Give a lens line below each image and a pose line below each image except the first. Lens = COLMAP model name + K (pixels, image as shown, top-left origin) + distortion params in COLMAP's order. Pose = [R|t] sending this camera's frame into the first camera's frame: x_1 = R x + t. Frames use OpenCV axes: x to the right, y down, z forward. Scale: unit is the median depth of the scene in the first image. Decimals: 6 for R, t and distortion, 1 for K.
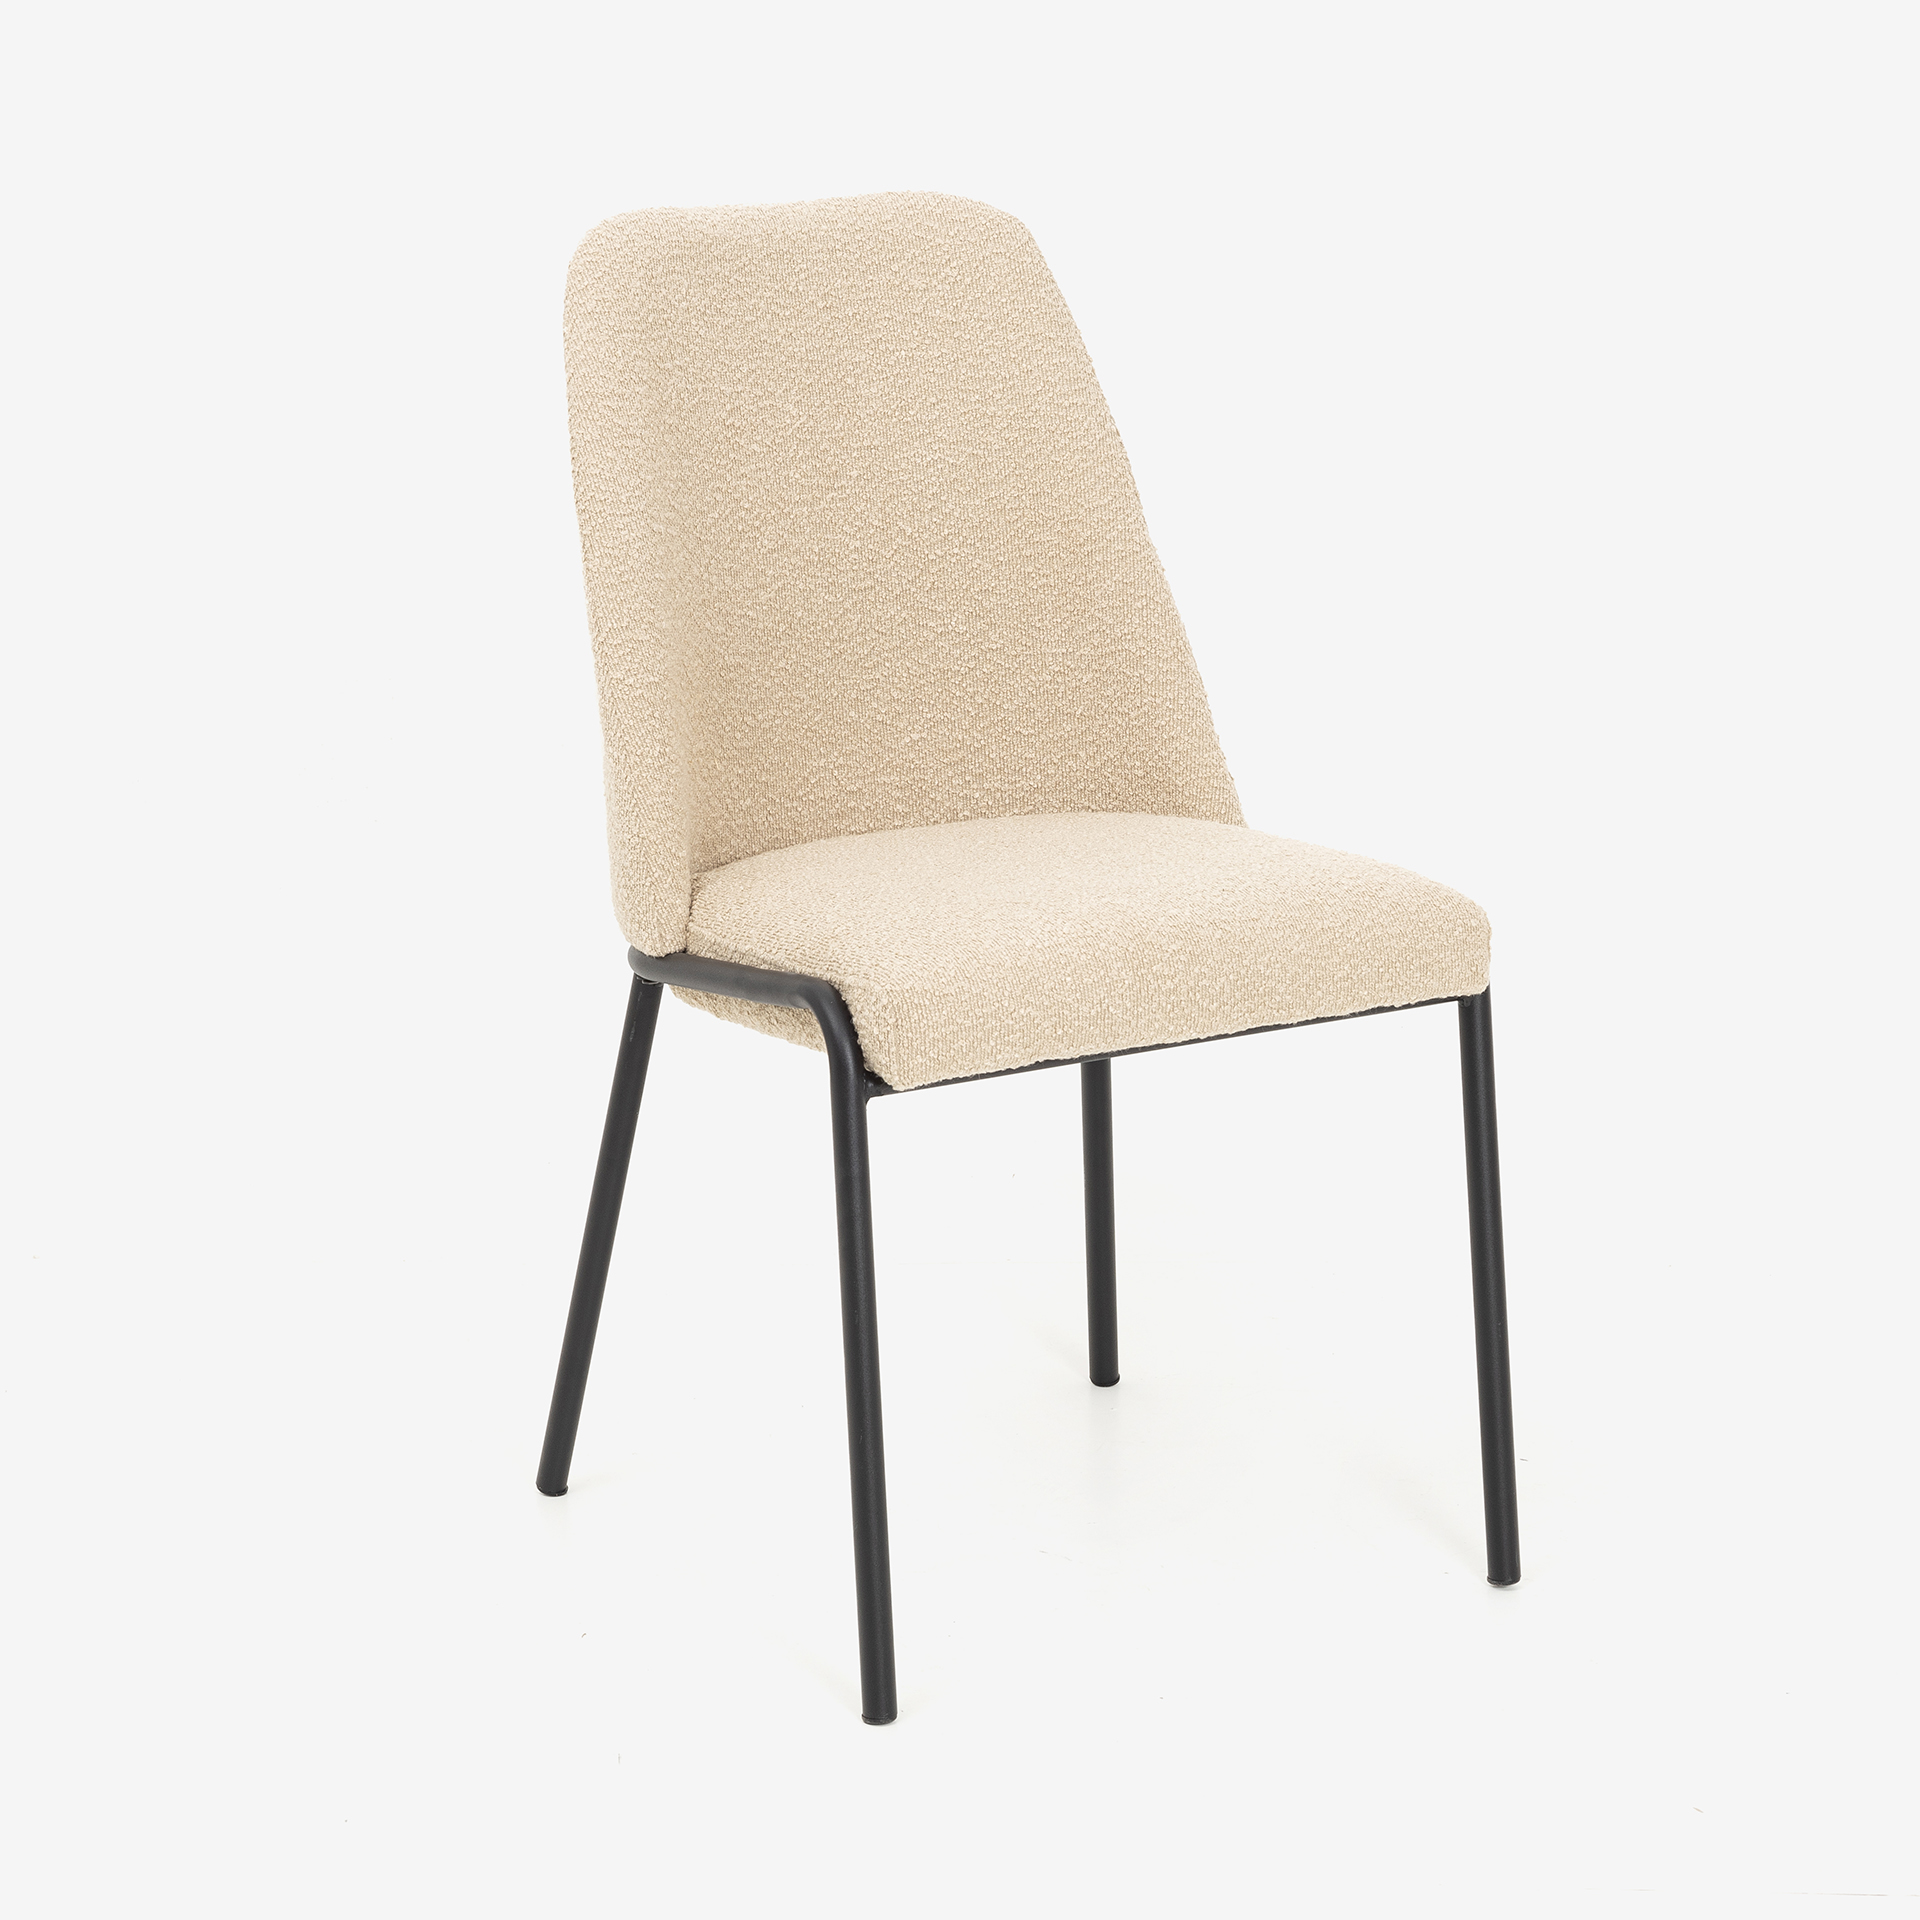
lens RADIAL K [[5224.0, 0, 942.2], [0, 5224.0, 940.1], [0, 0, 1]] dist [0.416092, 0.000000]
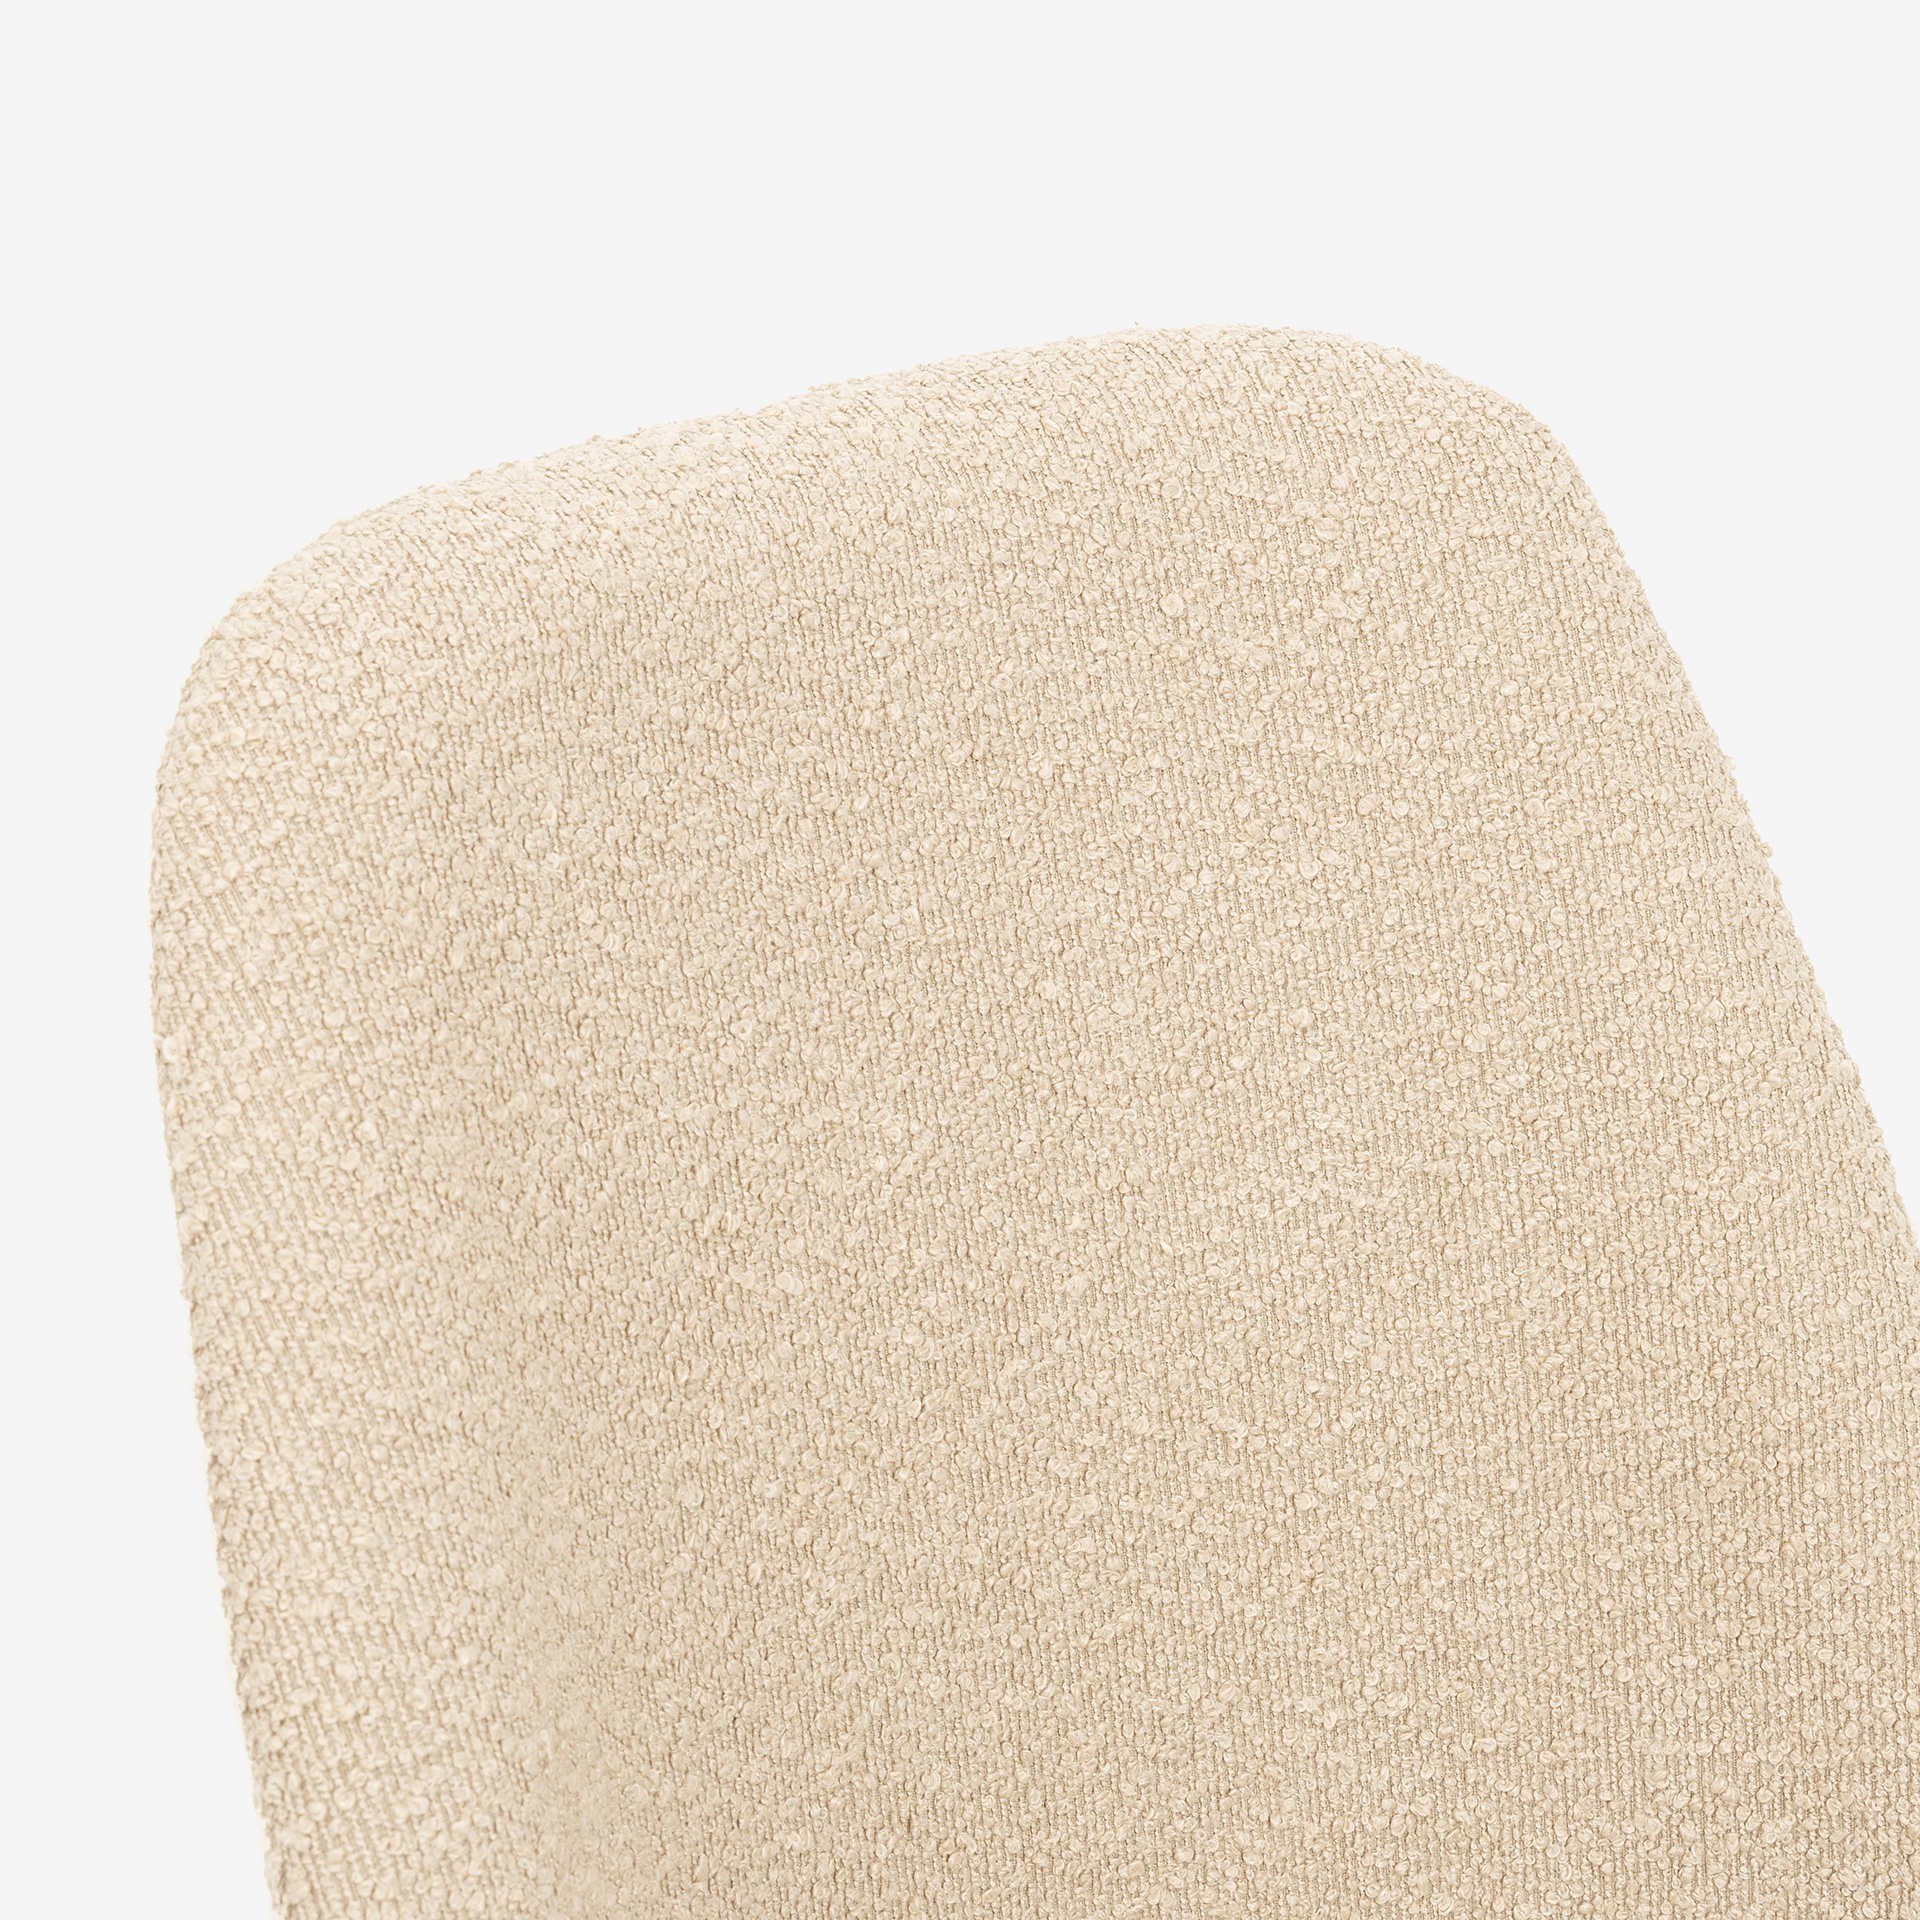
lens RADIAL K [[5318.9, 0, 971.8], [0, 5318.9, 951.7], [0, 0, 1]] dist [0.127879, 0.000000]
pose [[0.988189, -0.046698, 0.145951, -0.067969], [0.024140, 0.987983, 0.152665, -0.156919], [-0.151327, -0.147338, 0.977441, 0.696842]]
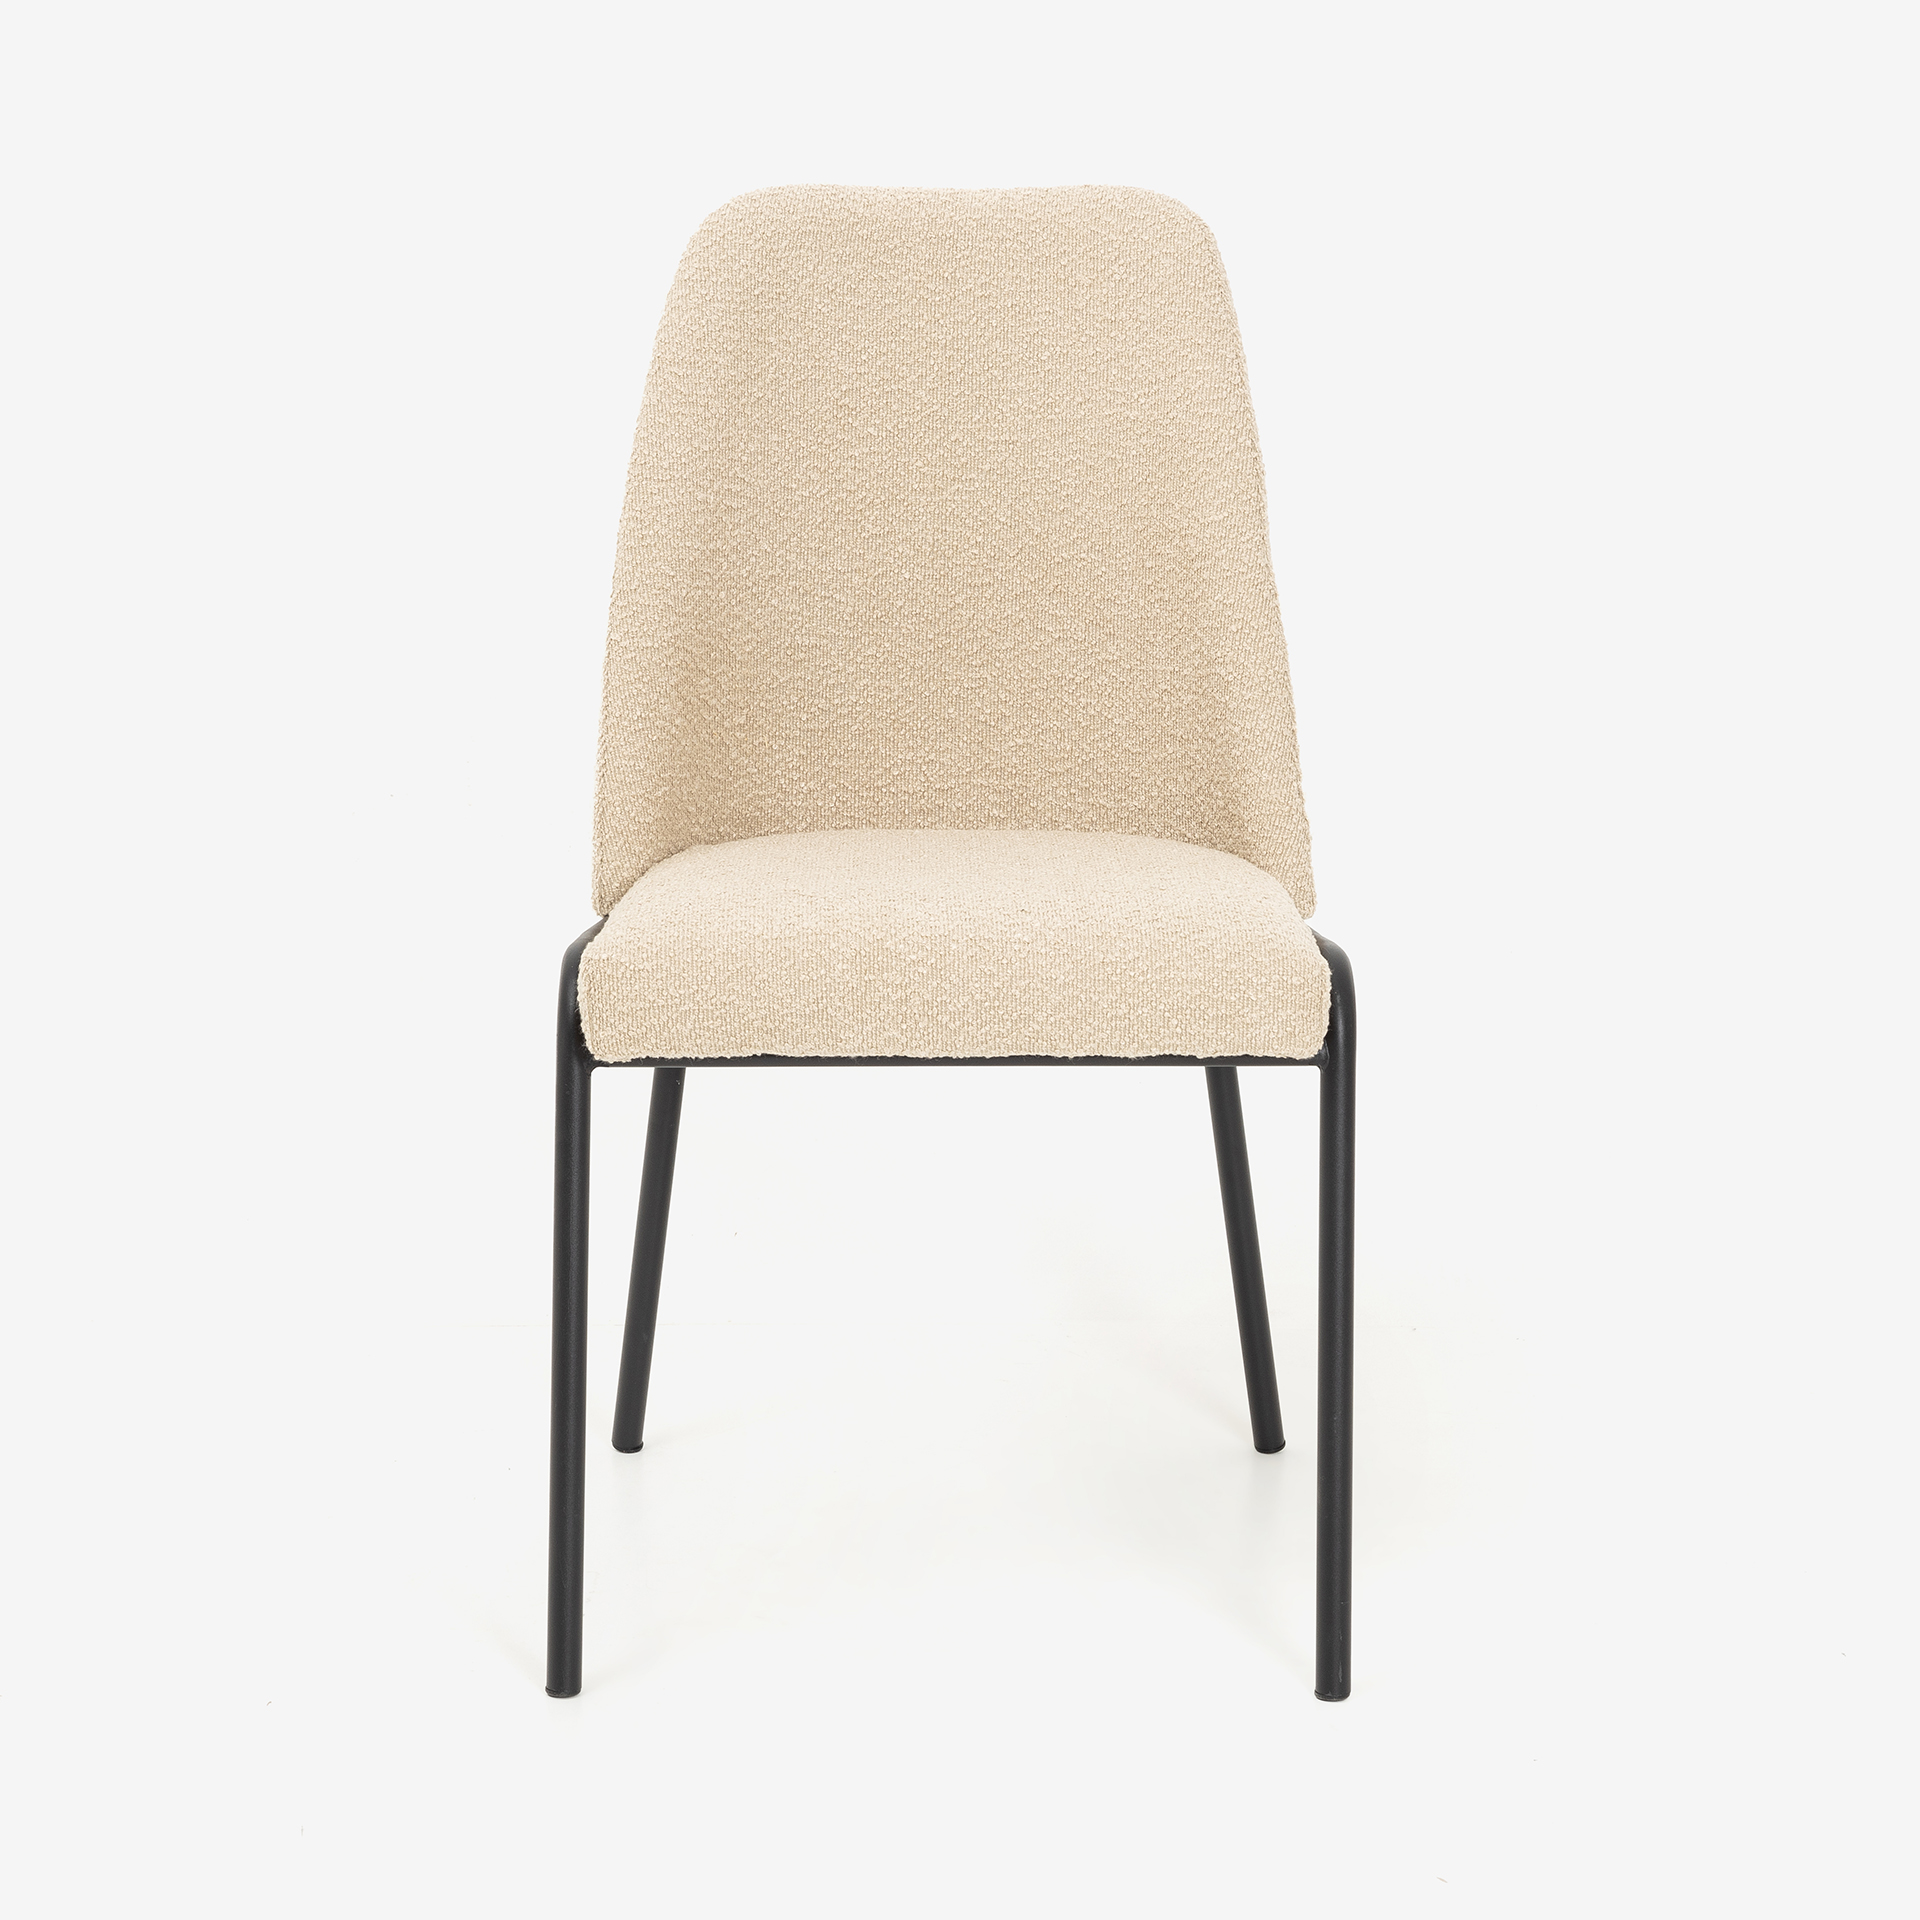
lens RADIAL K [[5224.0, 0, 964.2], [0, 5224.0, 976.7], [0, 0, 1]] dist [0.416092, 0.000000]
pose [[0.874228, 0.124659, -0.469240, 0.451943], [-0.129735, 0.991312, 0.021647, -0.015333], [0.467862, 0.041952, 0.882805, 0.137037]]
